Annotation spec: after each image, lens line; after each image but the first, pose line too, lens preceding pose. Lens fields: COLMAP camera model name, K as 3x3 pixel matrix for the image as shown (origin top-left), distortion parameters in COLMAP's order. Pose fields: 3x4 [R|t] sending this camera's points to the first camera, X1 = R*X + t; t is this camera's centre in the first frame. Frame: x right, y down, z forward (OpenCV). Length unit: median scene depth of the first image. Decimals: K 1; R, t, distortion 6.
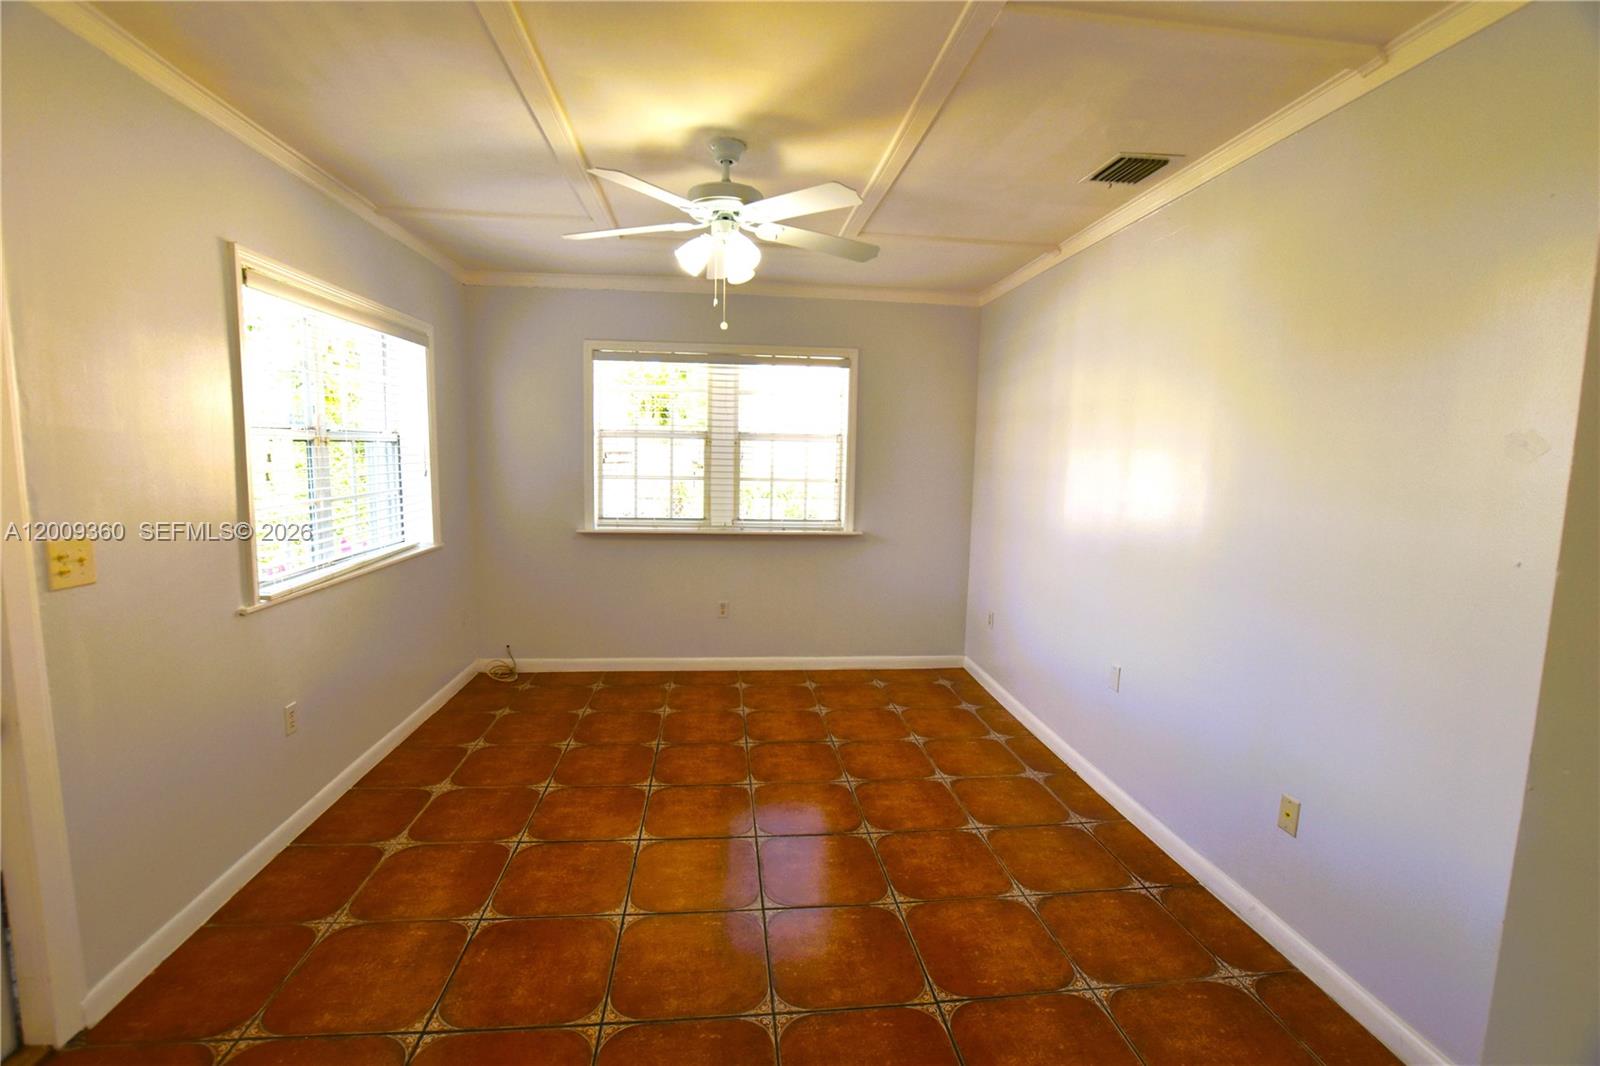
lens RADIAL K [[706.8, 0, 793.9], [0, 706.8, 534.7], [0, 0, 1]] dist [-0.037136, 0.007600]
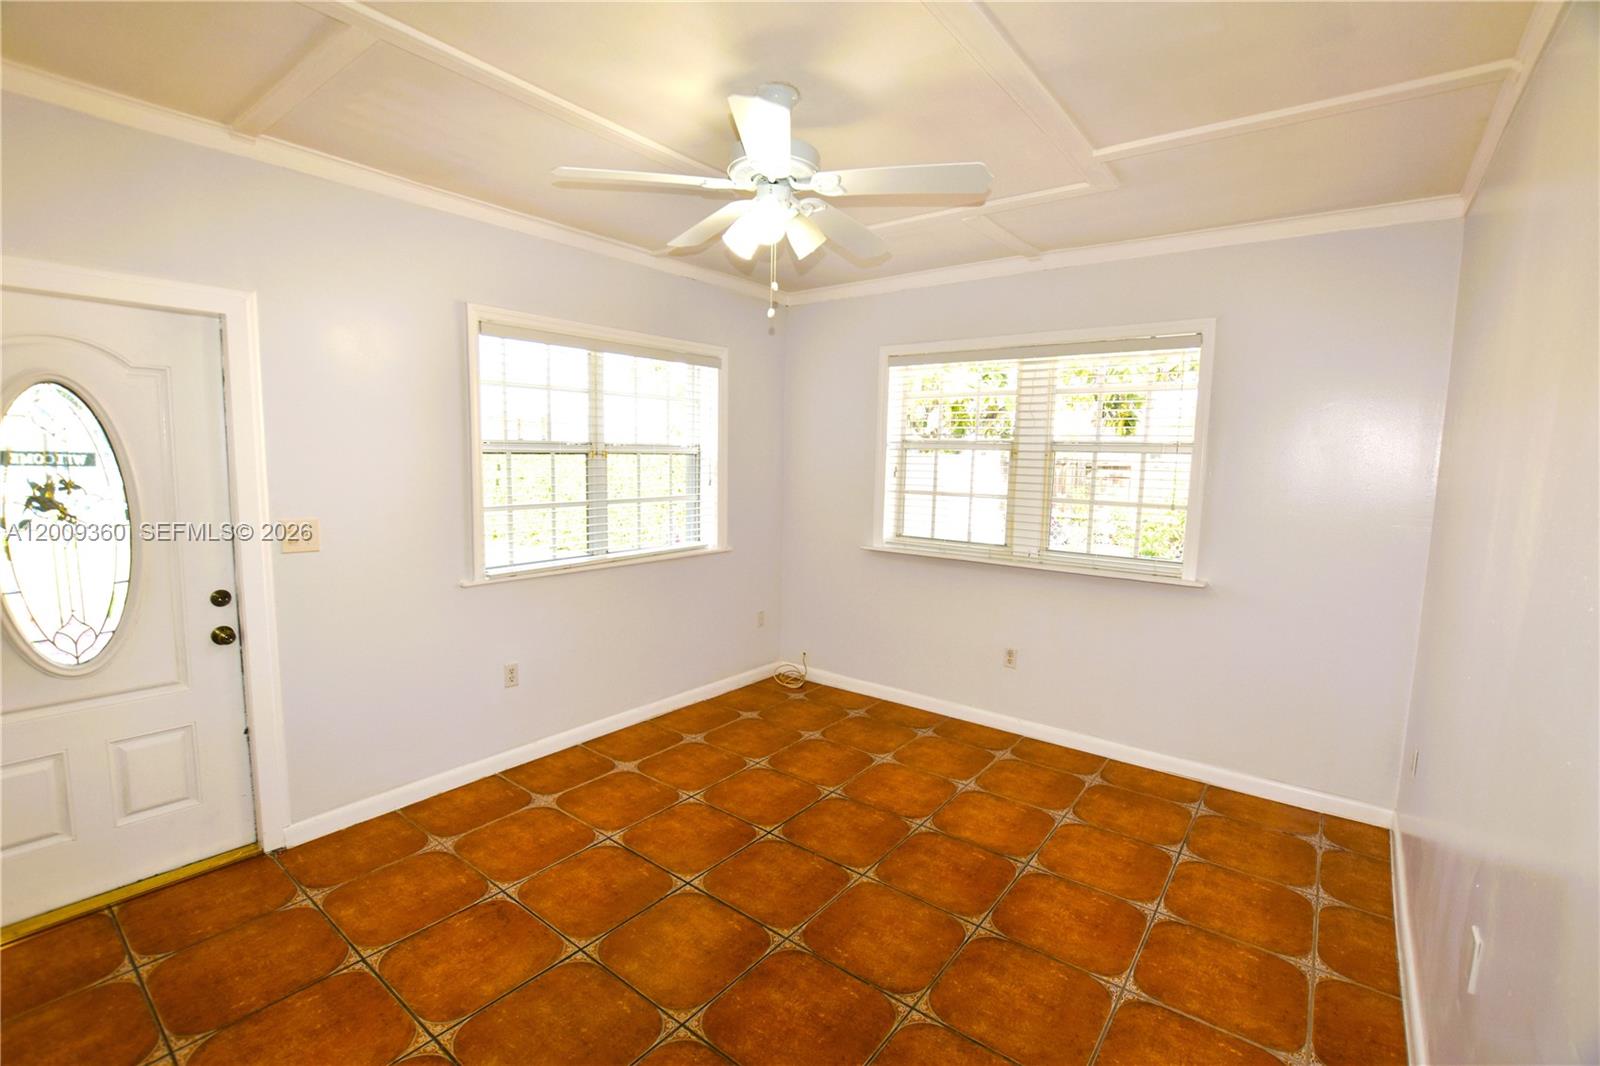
lens RADIAL K [[706.8, 0, 793.9], [0, 706.8, 534.7], [0, 0, 1]] dist [-0.037136, 0.007600]
pose [[0.720384, 0.073028, -0.689720, 0.323537], [-0.086081, 0.996167, 0.015567, -0.032796], [0.688213, 0.048158, 0.723909, 0.271388]]
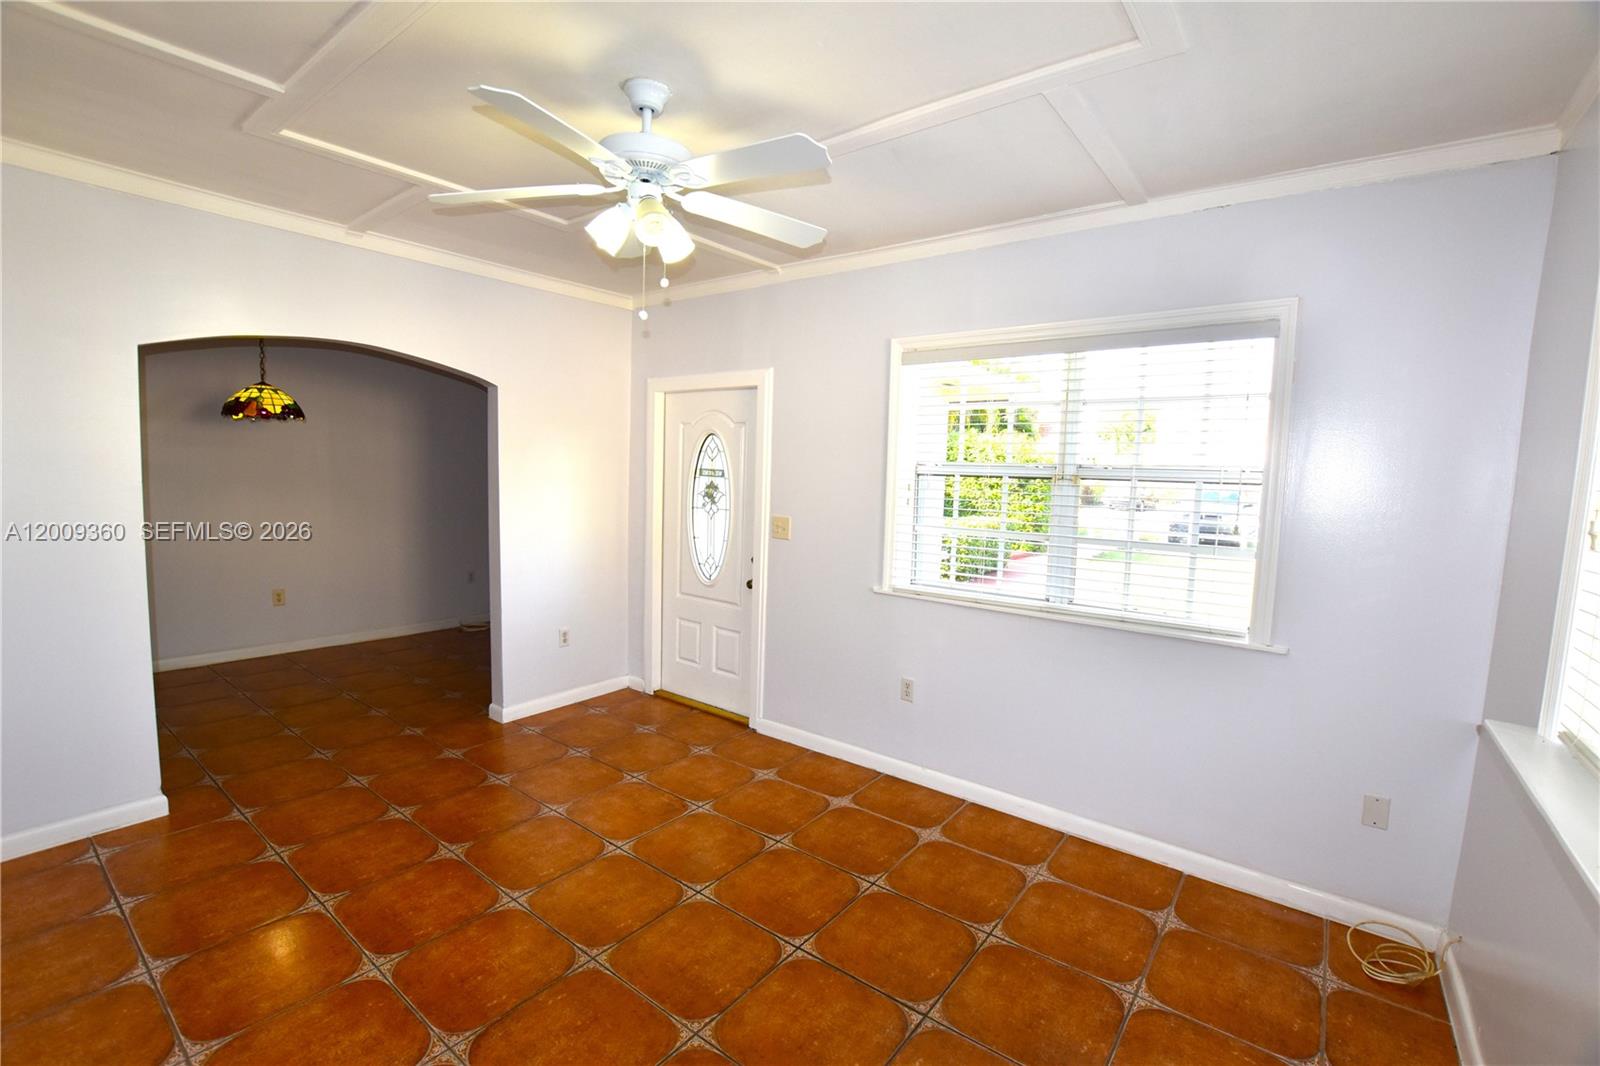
lens RADIAL K [[706.8, 0, 793.9], [0, 706.8, 534.7], [0, 0, 1]] dist [-0.037136, 0.007600]
pose [[-0.694940, 0.027742, -0.718533, 0.229914], [-0.125524, 0.979232, 0.159210, -0.127755], [0.708027, 0.200835, -0.677025, 1.085300]]
